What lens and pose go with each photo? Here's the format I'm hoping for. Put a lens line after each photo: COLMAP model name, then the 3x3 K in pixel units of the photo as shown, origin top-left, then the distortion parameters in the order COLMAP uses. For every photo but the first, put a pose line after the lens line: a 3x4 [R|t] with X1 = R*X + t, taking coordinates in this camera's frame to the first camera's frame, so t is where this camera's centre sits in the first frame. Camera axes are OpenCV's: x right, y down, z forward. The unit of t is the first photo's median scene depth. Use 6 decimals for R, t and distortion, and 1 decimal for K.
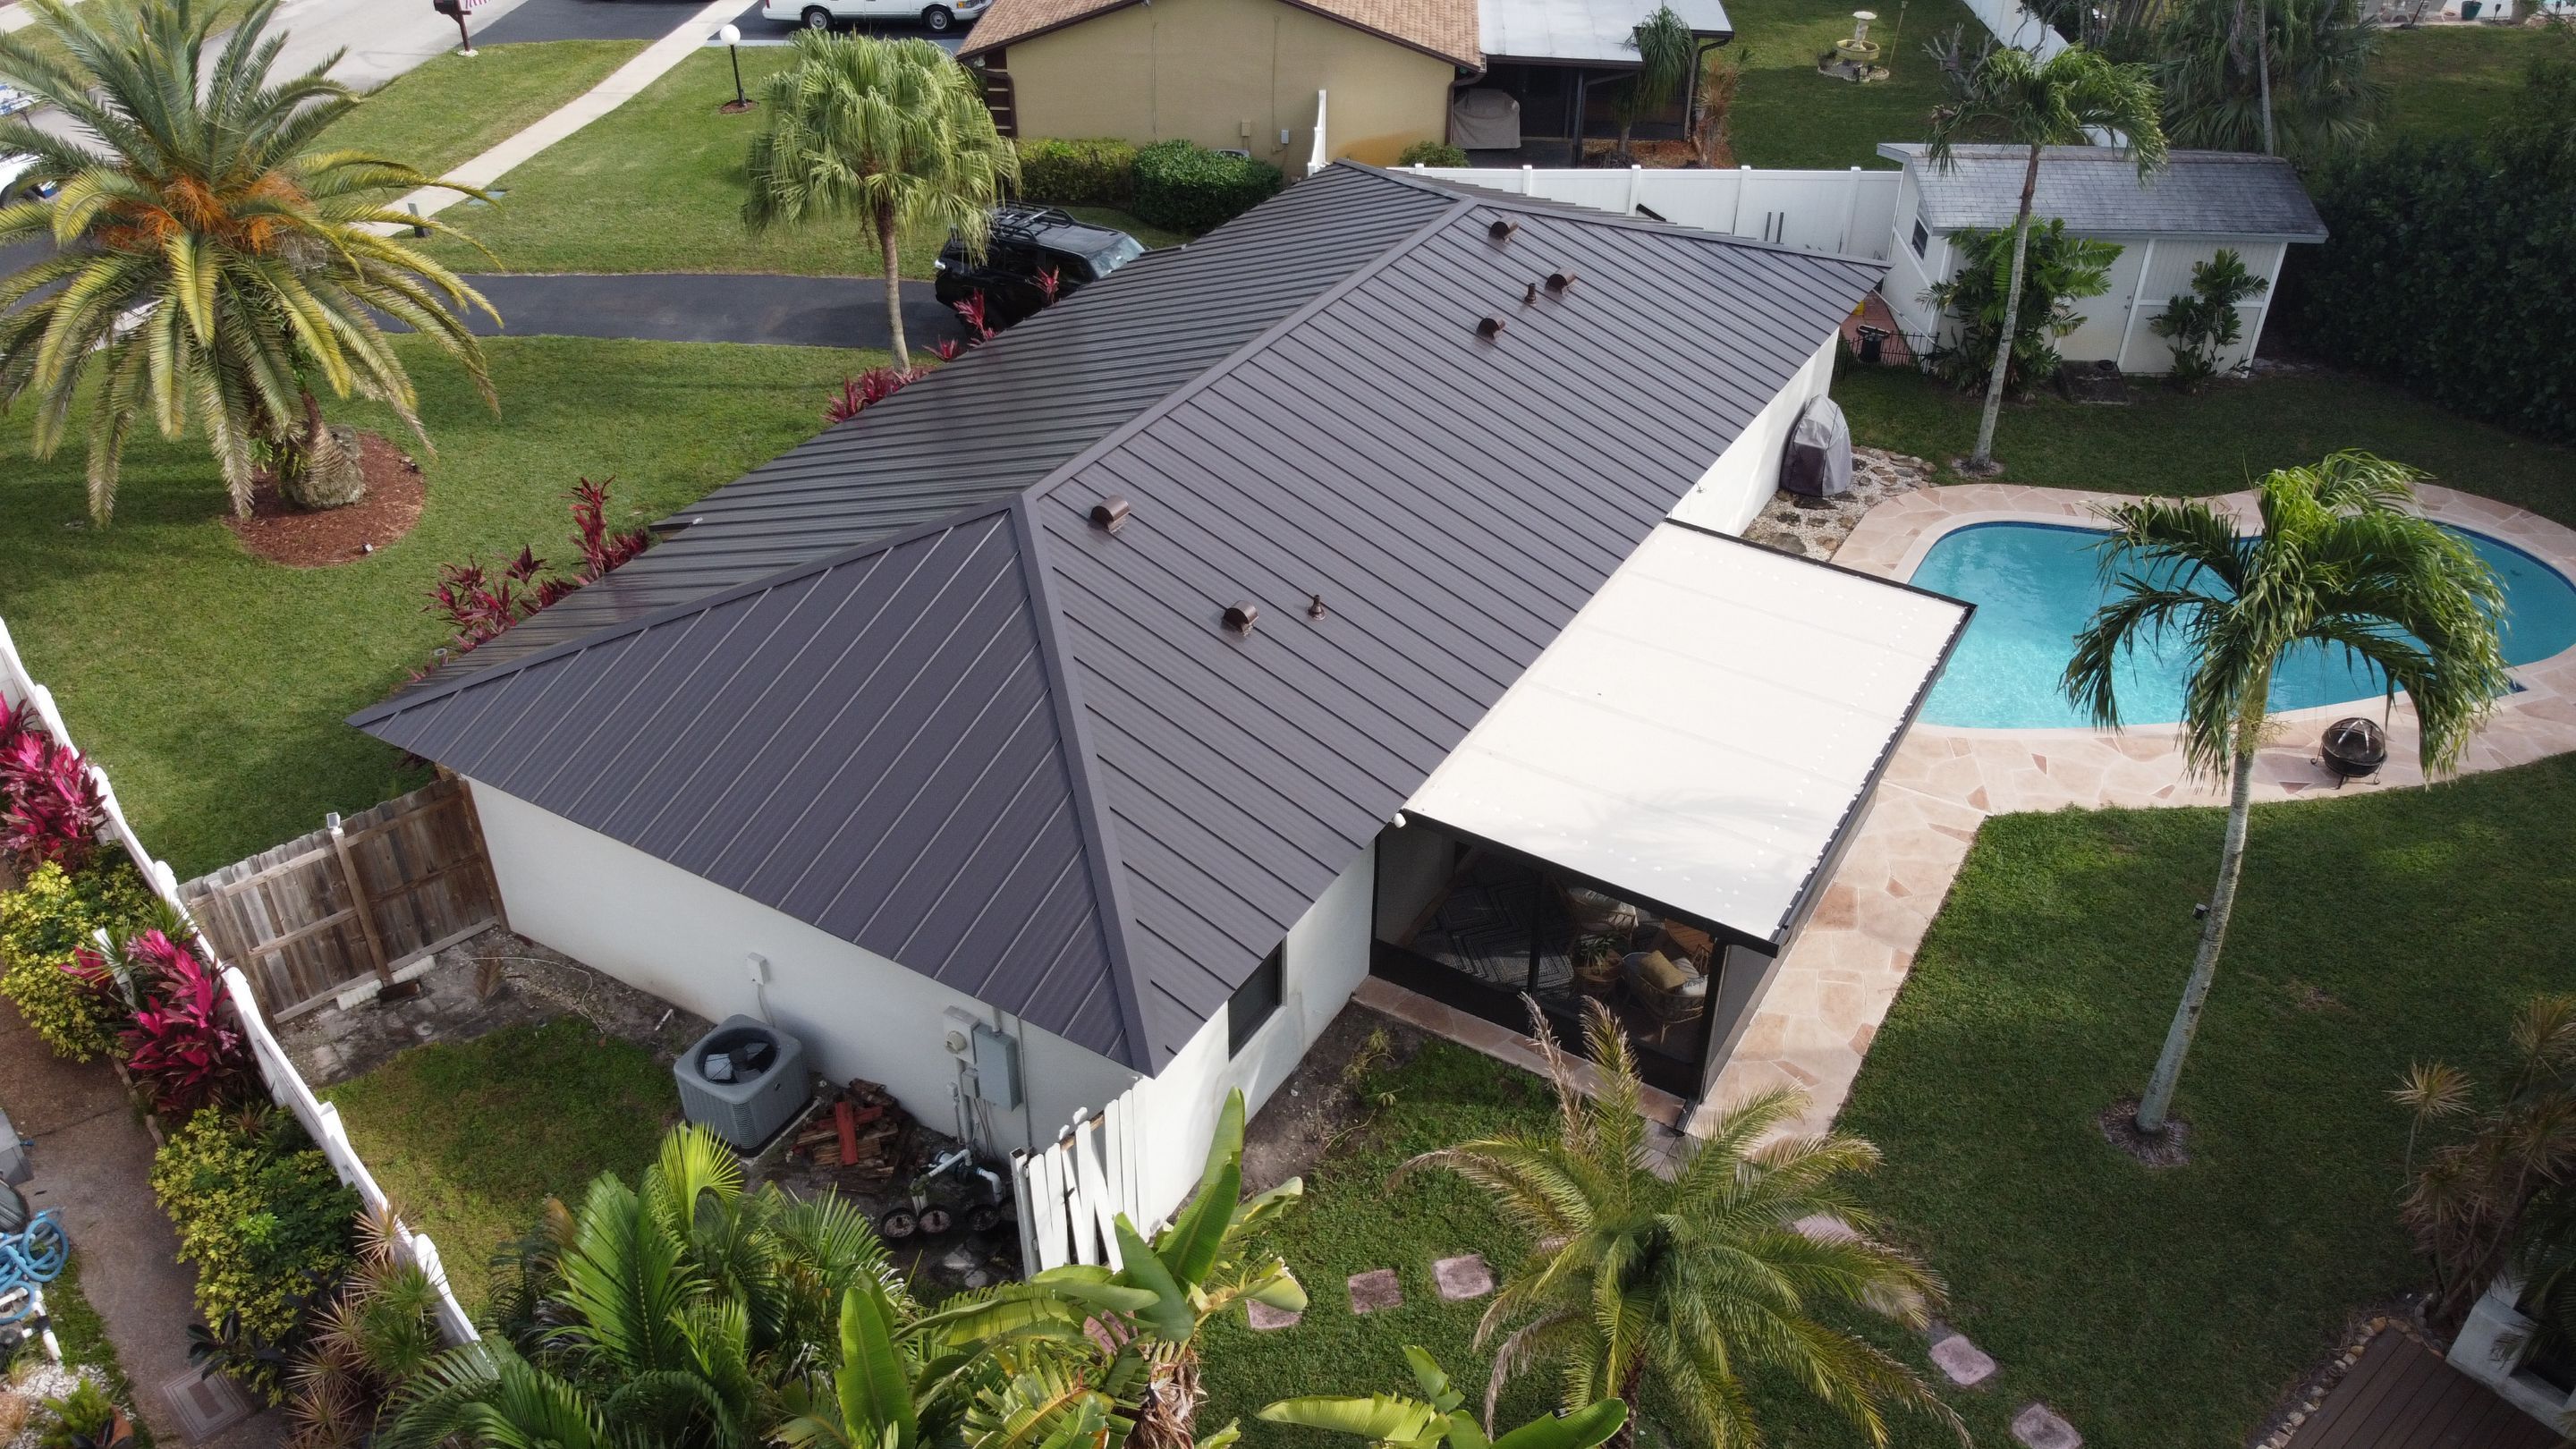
lens RADIAL K [[1947.2, 0, 1284.2], [0, 1947.2, 728.7], [0, 0, 1]] dist [0.015367, -0.016526]
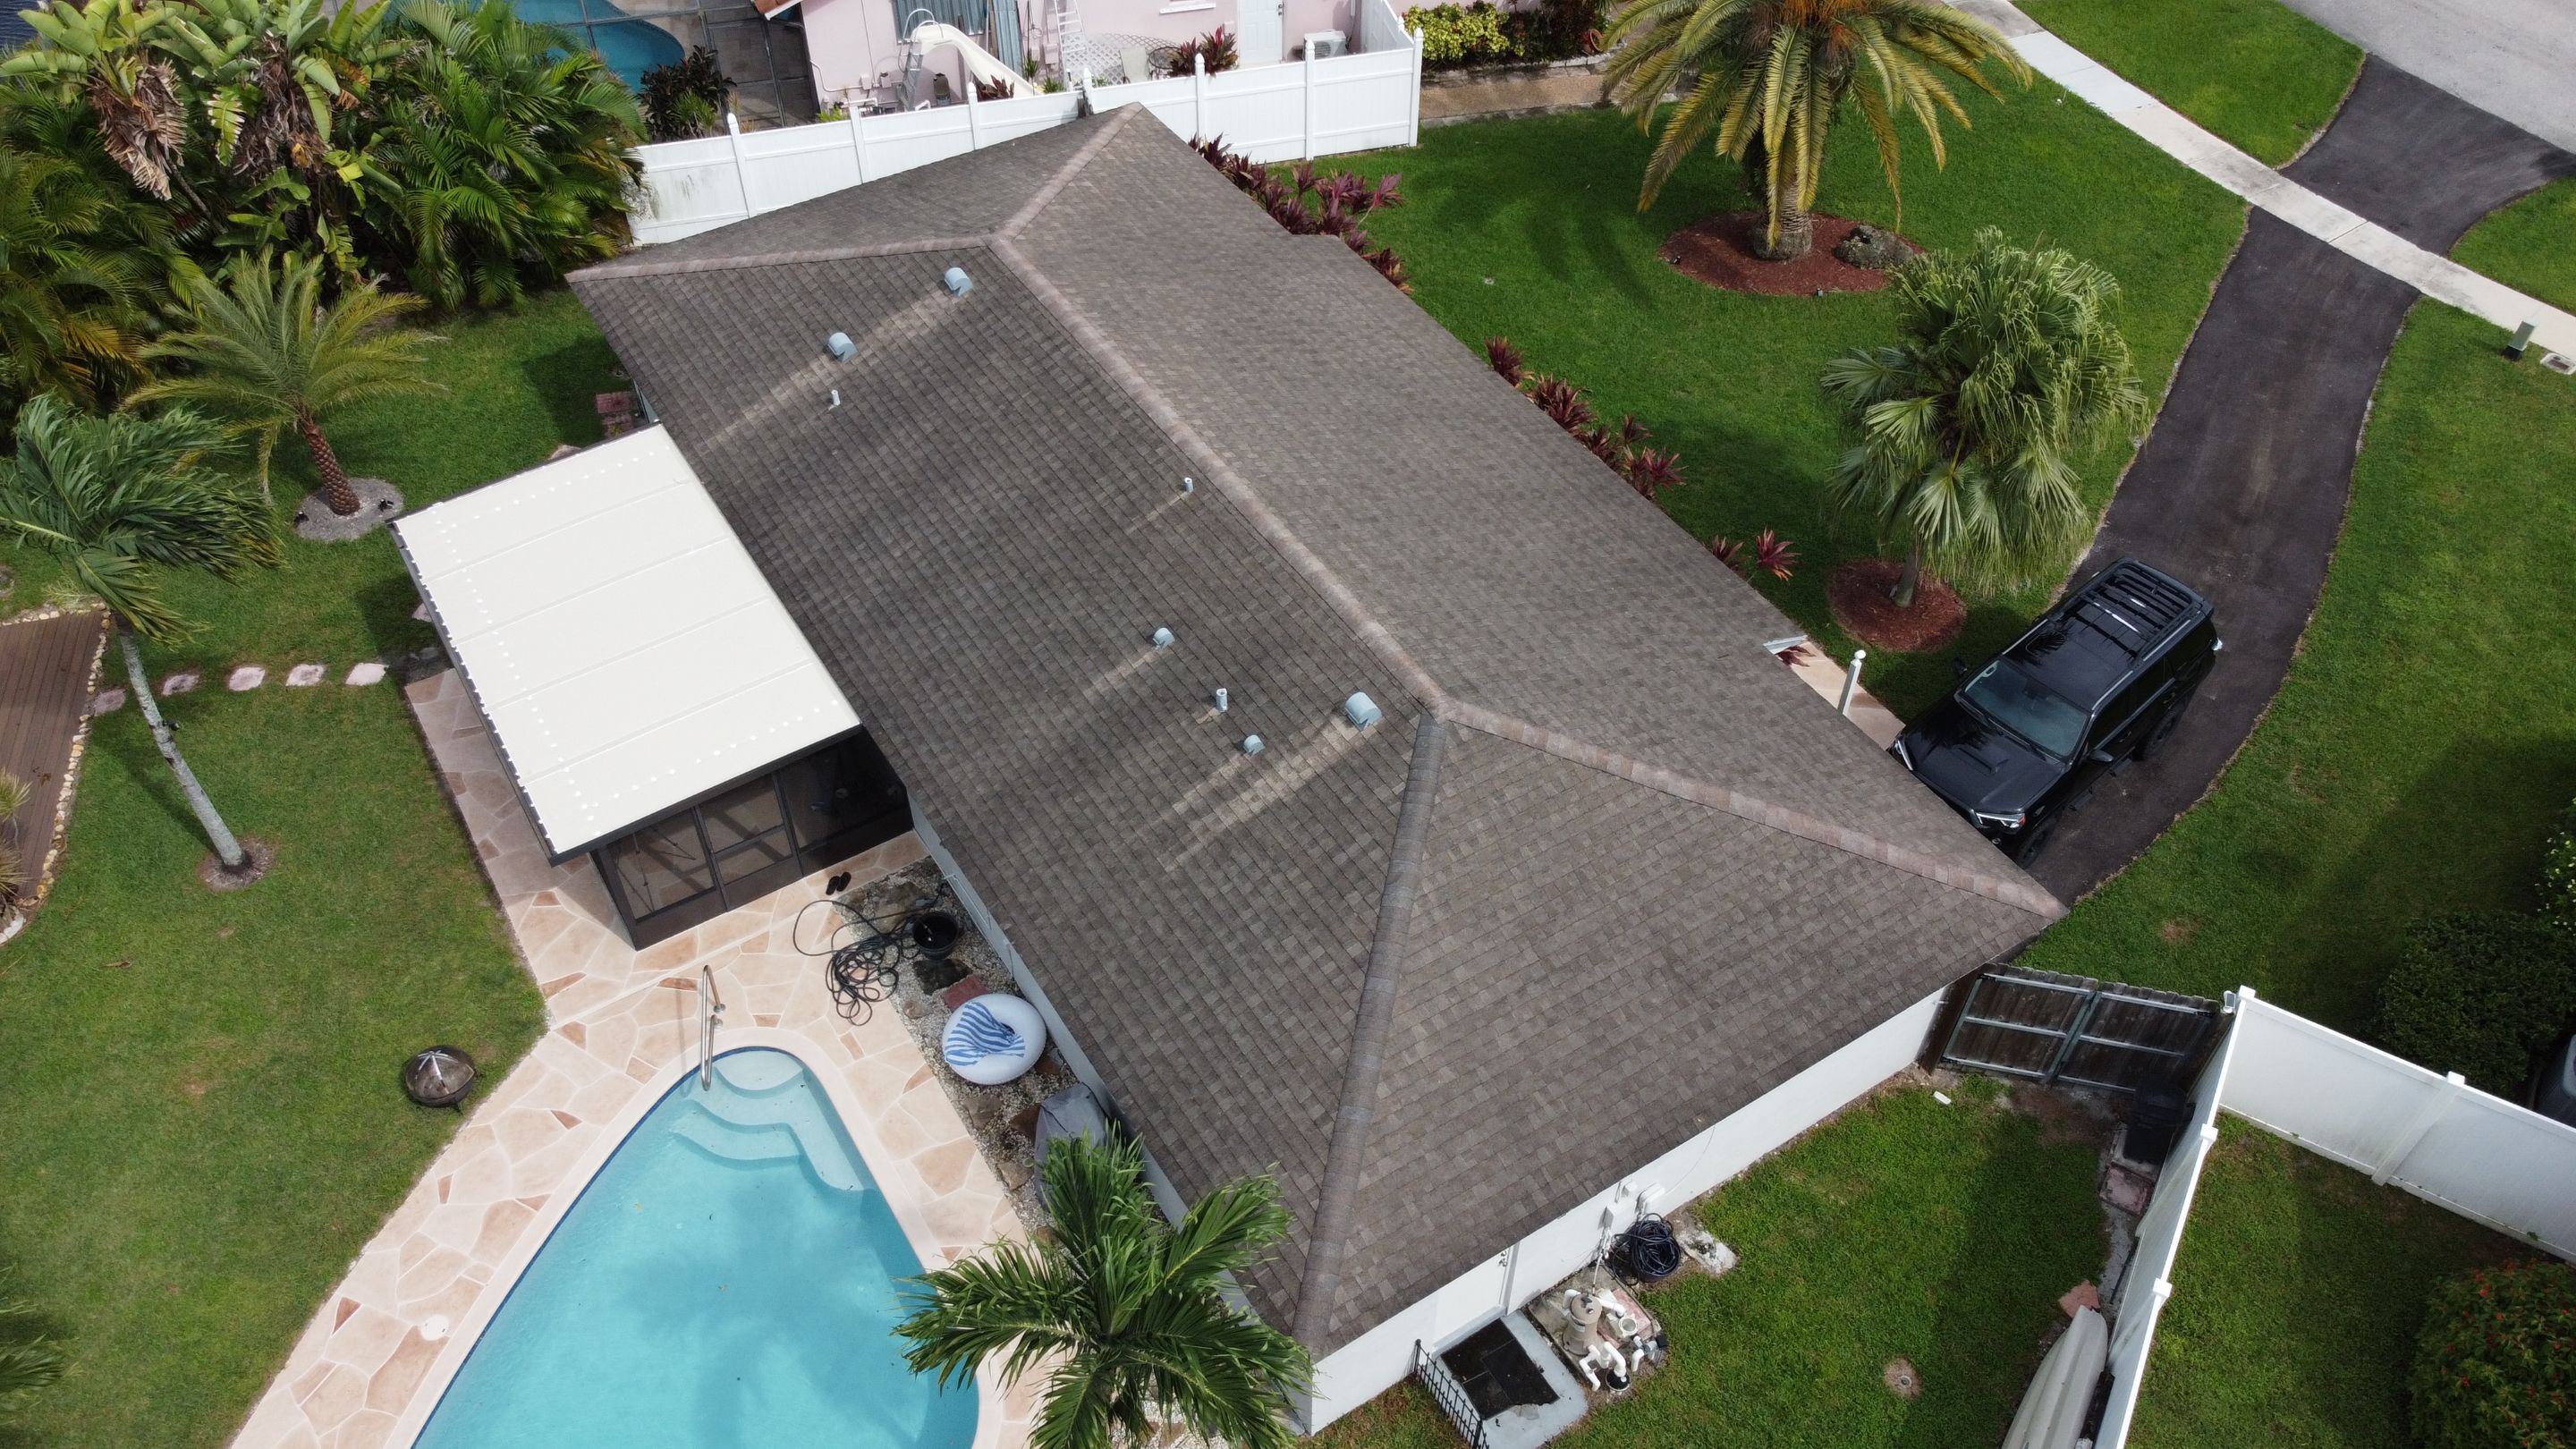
lens RADIAL K [[1947.2, 0, 1291.9], [0, 1947.2, 725.2], [0, 0, 1]] dist [0.015367, -0.016526]
pose [[-0.450165, 0.643735, -0.618836, 0.750851], [-0.509154, 0.384283, 0.770123, -1.035477], [0.733563, 0.661765, 0.154770, 1.077383]]
